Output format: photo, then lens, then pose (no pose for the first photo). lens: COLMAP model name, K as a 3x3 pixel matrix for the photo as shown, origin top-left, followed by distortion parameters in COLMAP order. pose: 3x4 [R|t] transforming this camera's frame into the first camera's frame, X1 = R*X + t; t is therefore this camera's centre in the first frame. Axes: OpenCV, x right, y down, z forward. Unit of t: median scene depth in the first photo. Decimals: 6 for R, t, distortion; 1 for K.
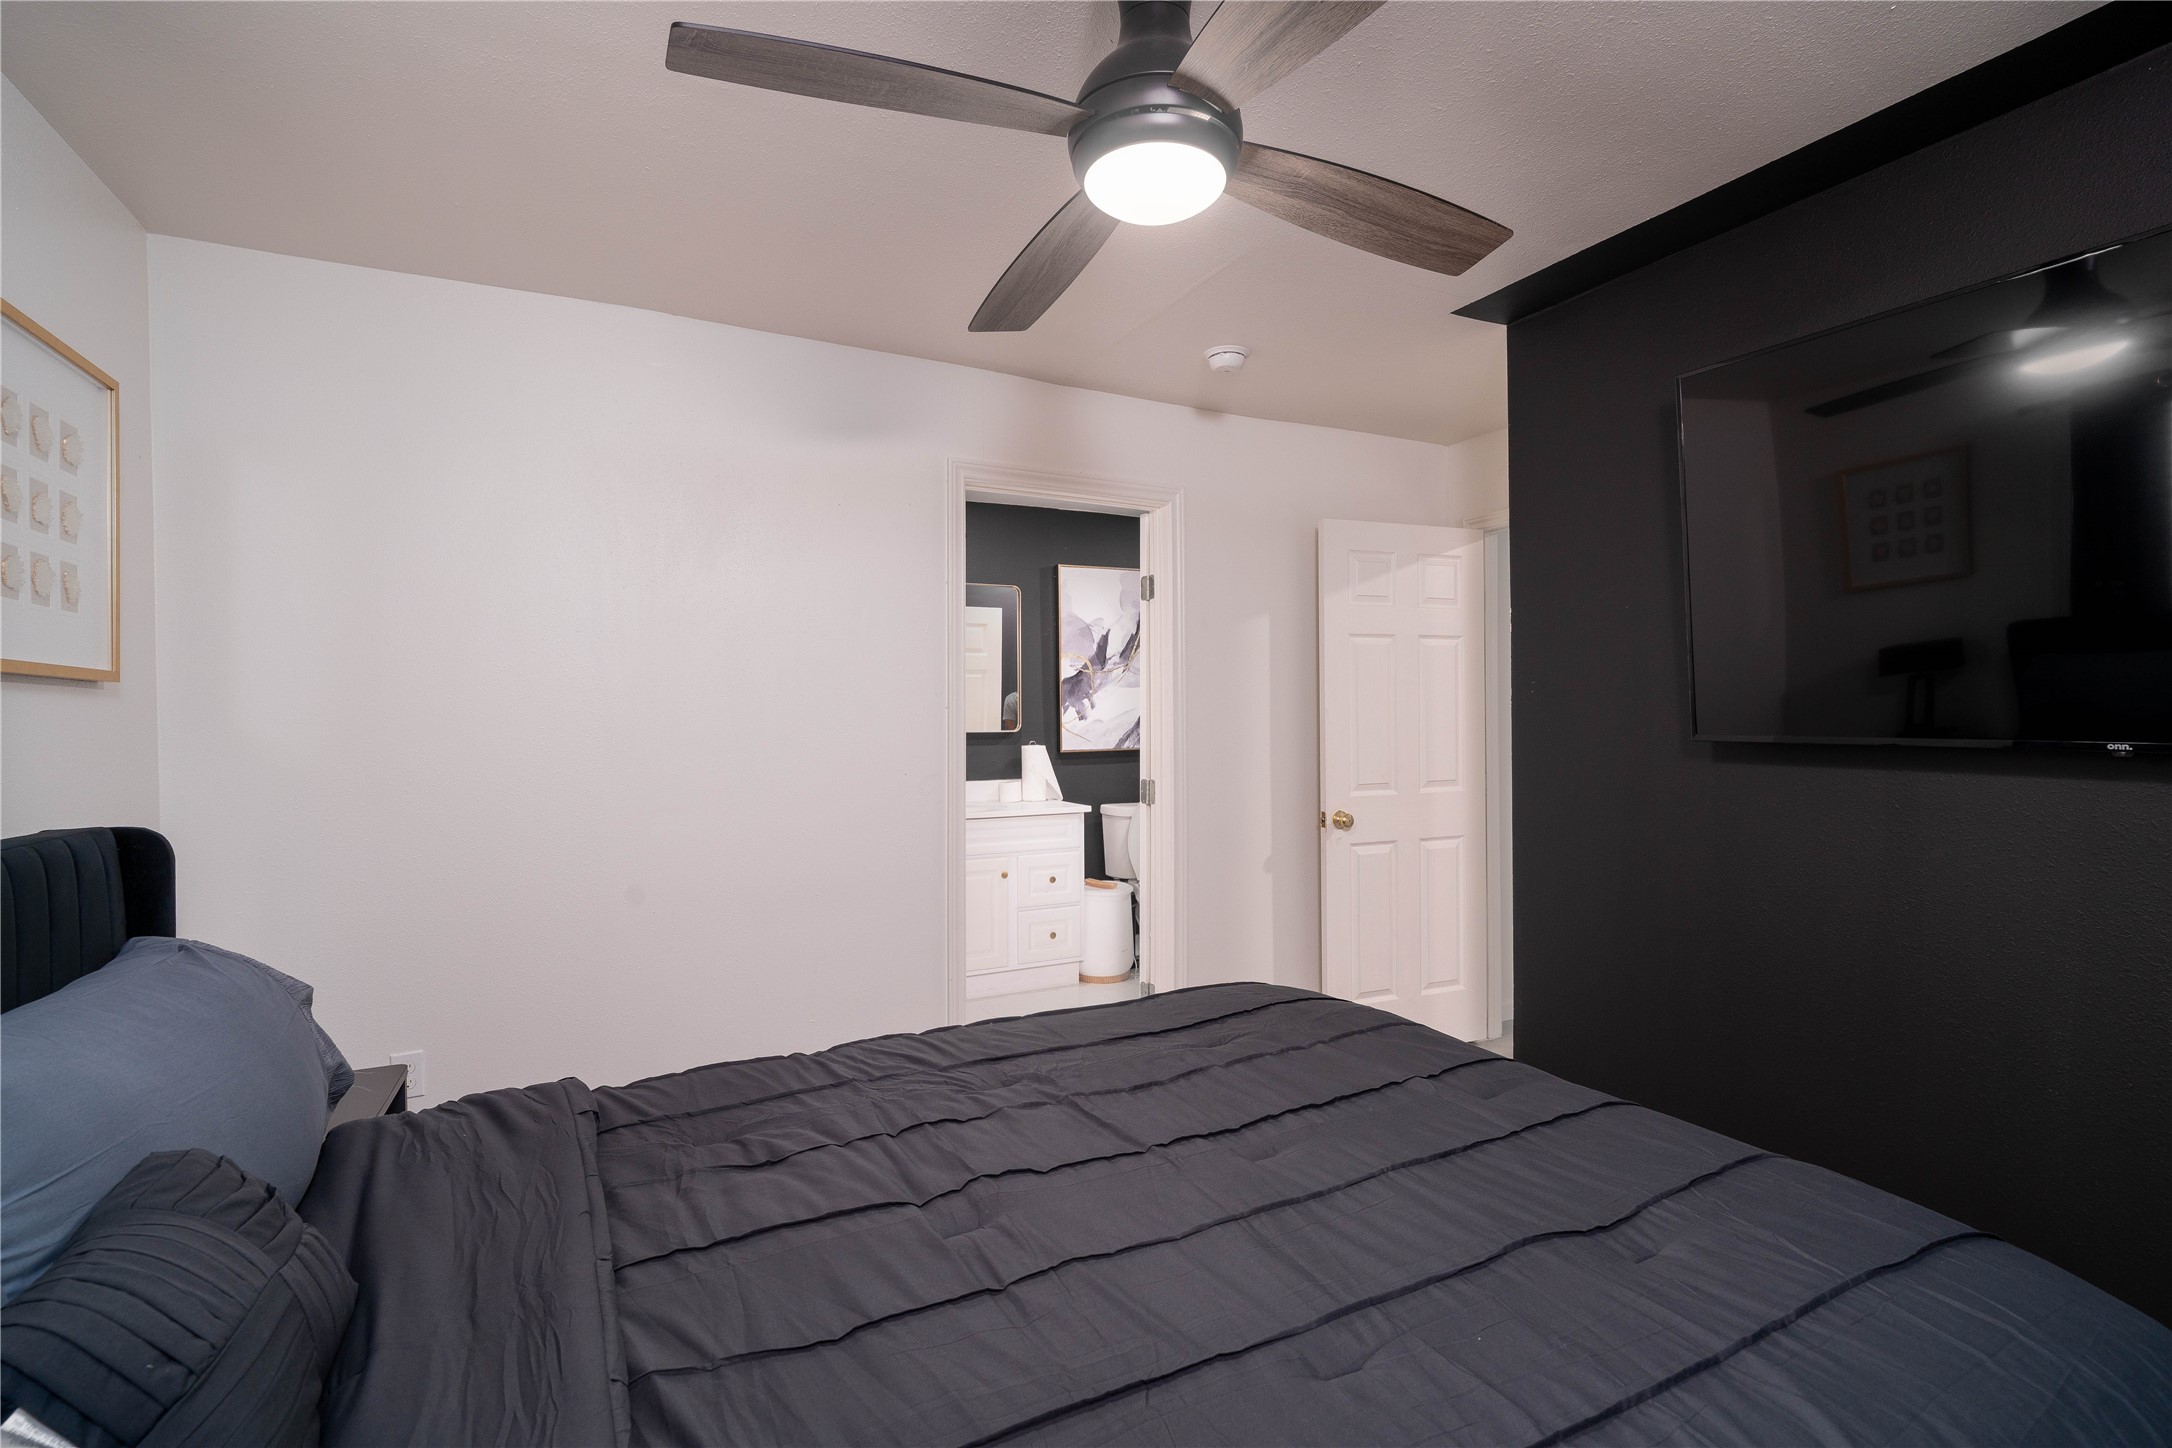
lens RADIAL K [[1015.9, 0, 1083.6], [0, 1015.9, 711.0], [0, 0, 1]] dist [-0.000576, 0.000465]
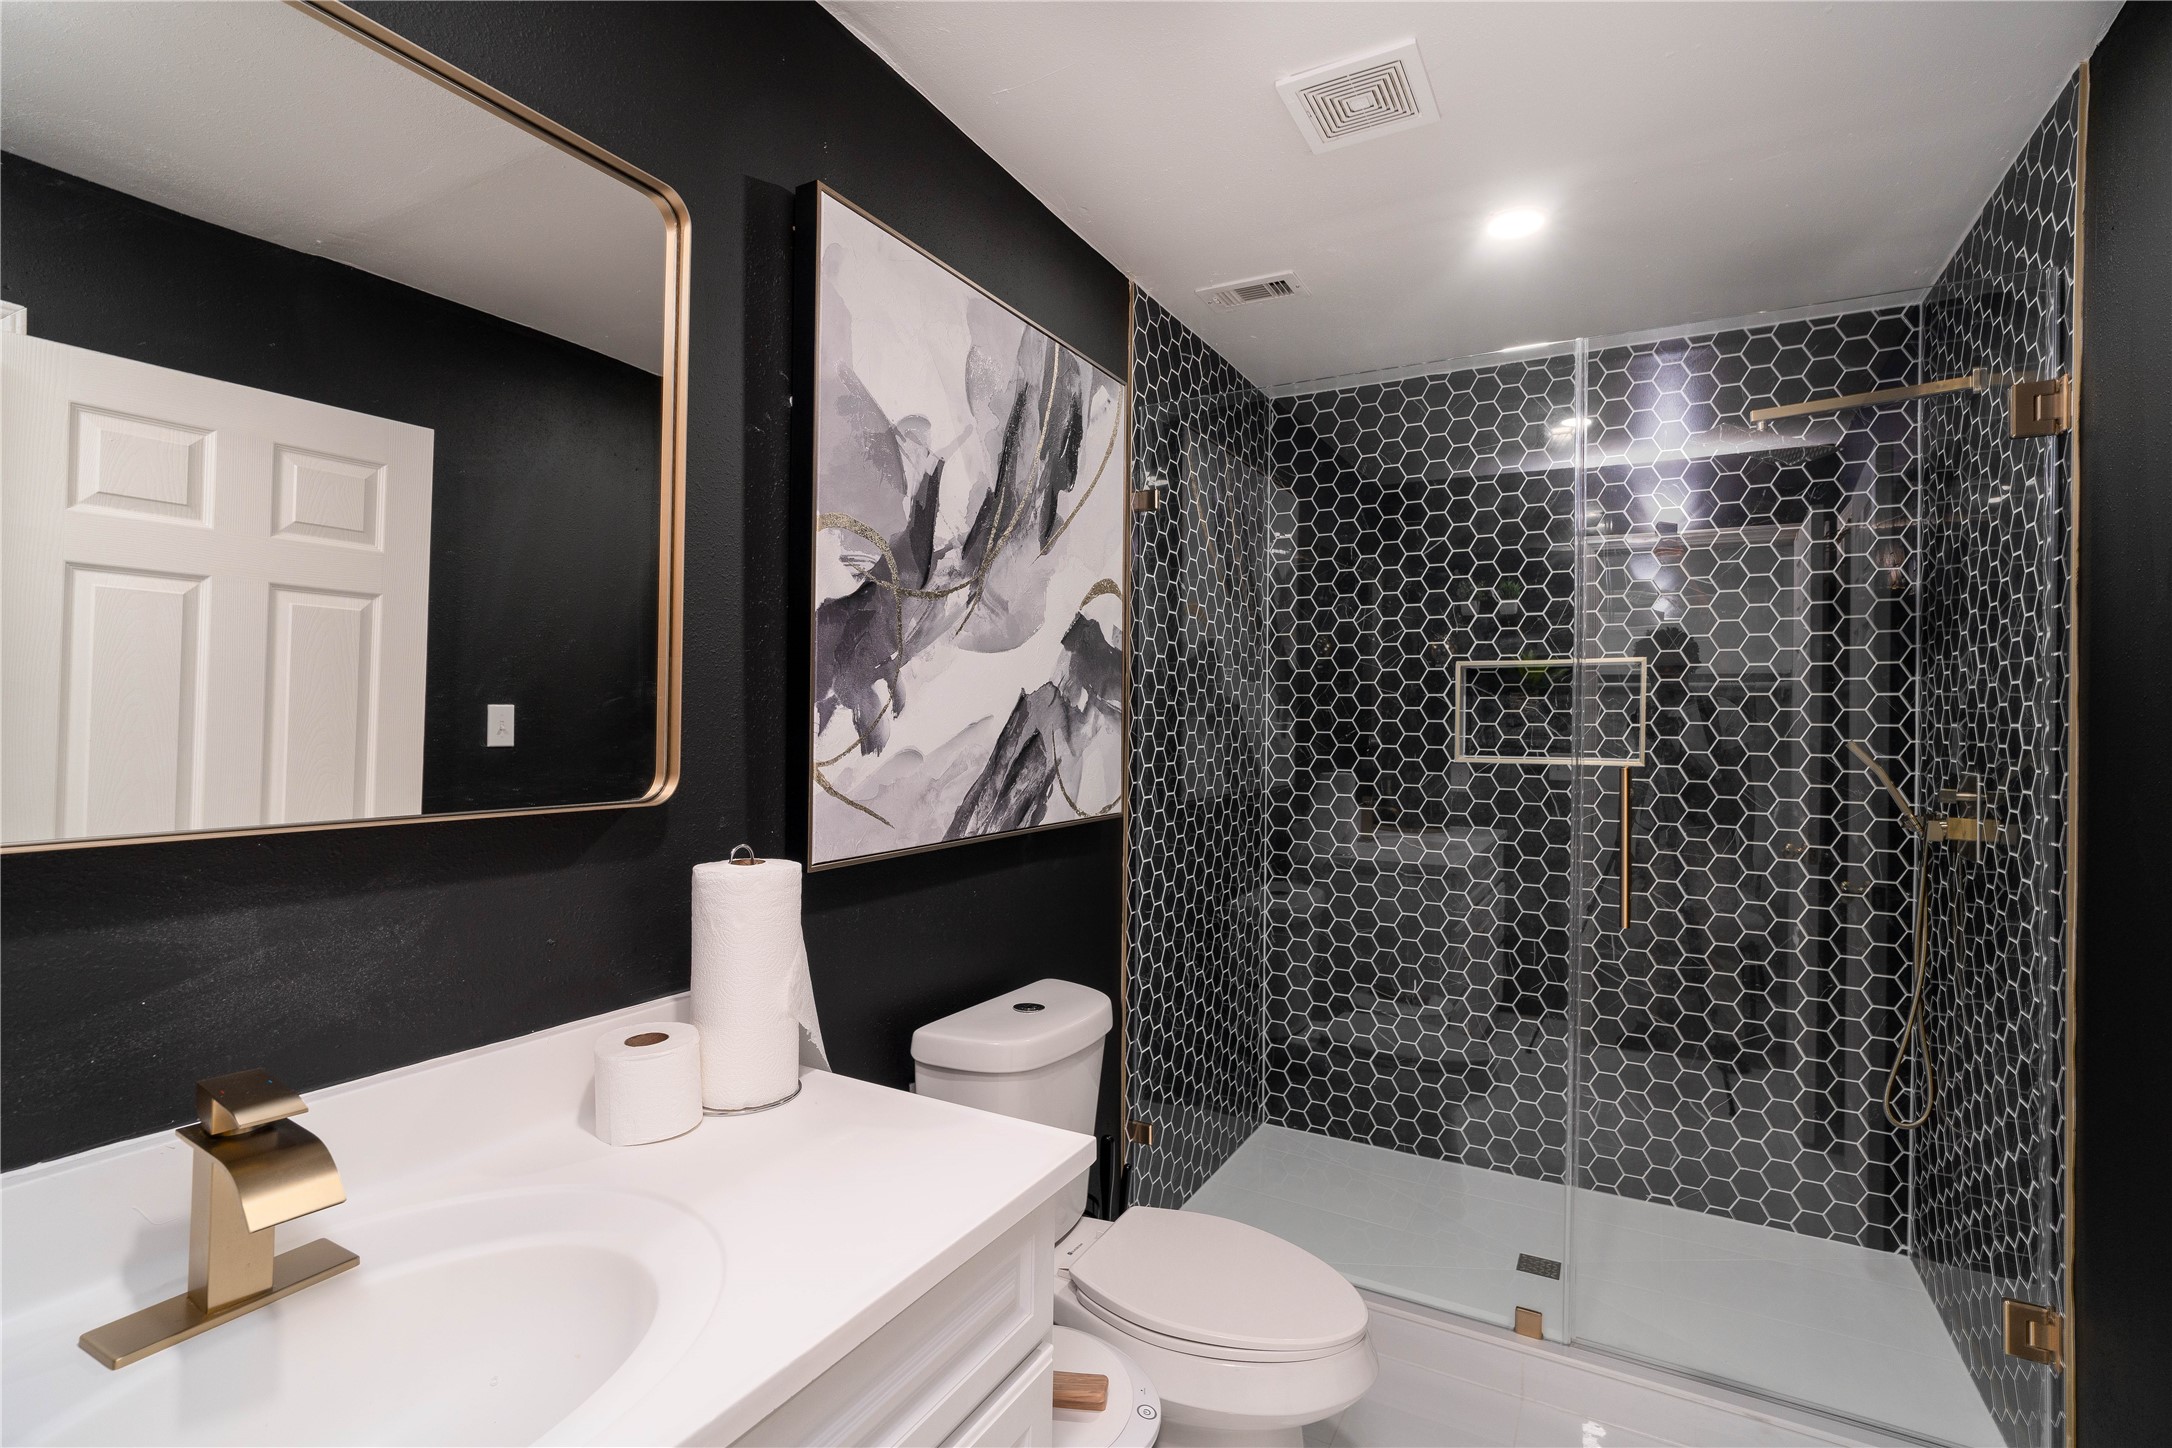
lens RADIAL K [[1015.9, 0, 1078.4], [0, 1015.9, 710.2], [0, 0, 1]] dist [-0.000576, 0.000465]
pose [[0.836182, 0.017042, 0.548187, -0.110841], [-0.008167, 0.999793, -0.018624, 0.001889], [-0.548391, 0.011096, 0.836148, 0.723073]]
